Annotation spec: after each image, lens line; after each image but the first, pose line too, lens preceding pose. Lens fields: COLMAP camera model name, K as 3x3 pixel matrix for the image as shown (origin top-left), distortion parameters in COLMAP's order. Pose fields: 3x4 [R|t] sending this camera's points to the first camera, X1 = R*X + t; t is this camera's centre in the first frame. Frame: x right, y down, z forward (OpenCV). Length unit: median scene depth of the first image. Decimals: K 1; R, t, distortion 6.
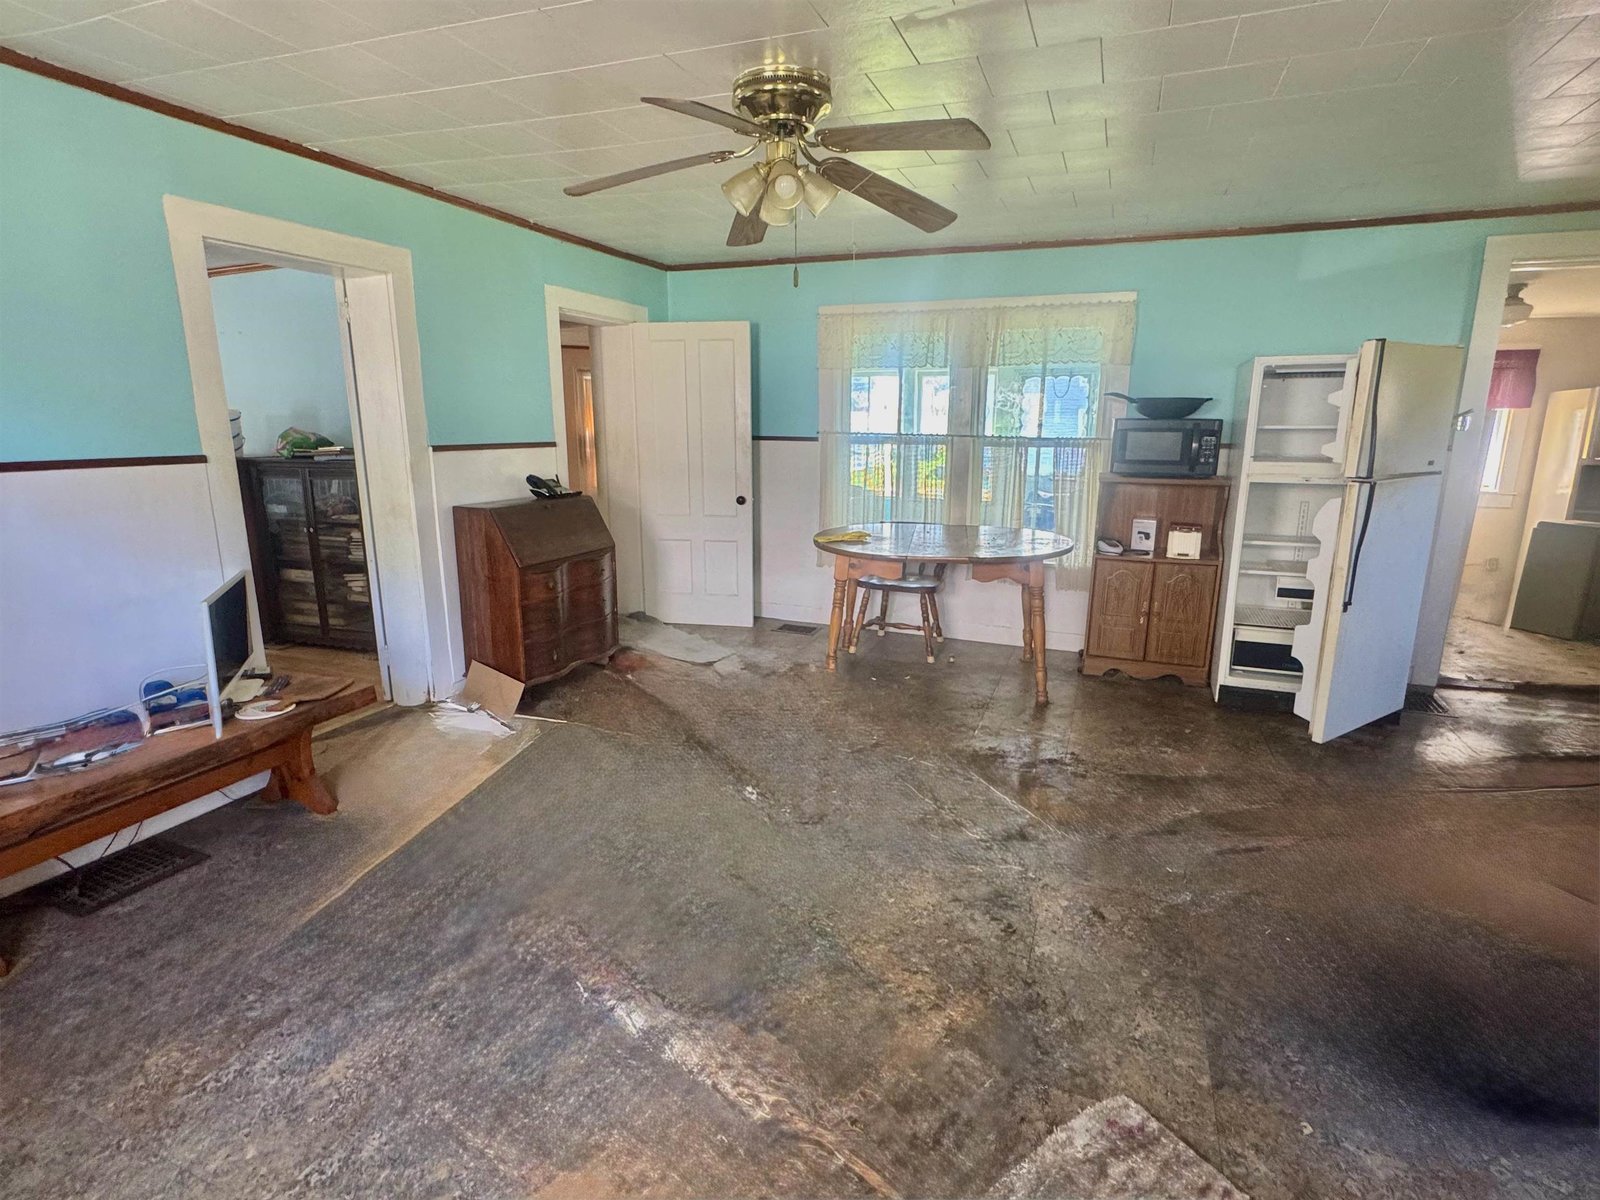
lens RADIAL K [[825.3, 0, 800.0], [0, 825.3, 600.0], [0, 0, 1]] dist [0.002023, 0.000307]
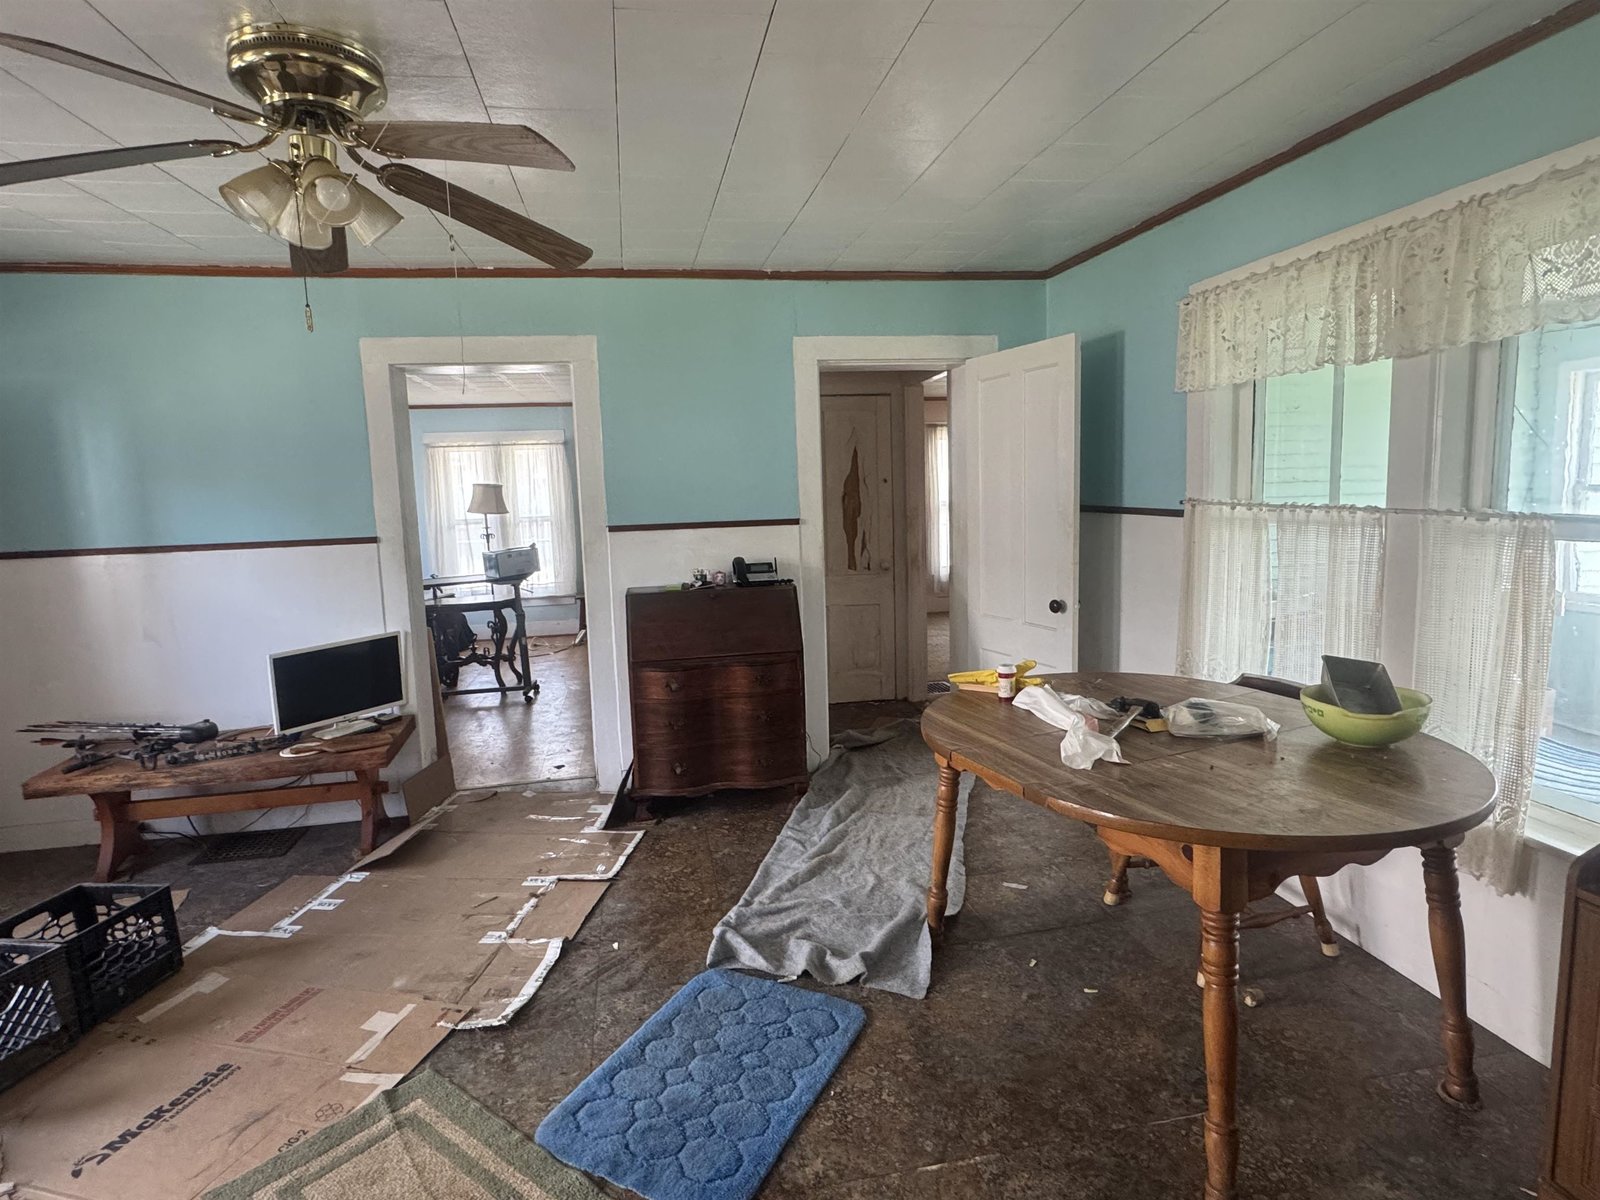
lens RADIAL K [[849.8, 0, 795.6], [0, 849.8, 593.4], [0, 0, 1]] dist [-0.003896, -0.000522]
pose [[0.521037, 0.087747, -0.849012, 0.475204], [-0.143788, 0.989509, 0.014025, -0.135442], [0.841335, 0.114770, 0.528188, 0.581256]]
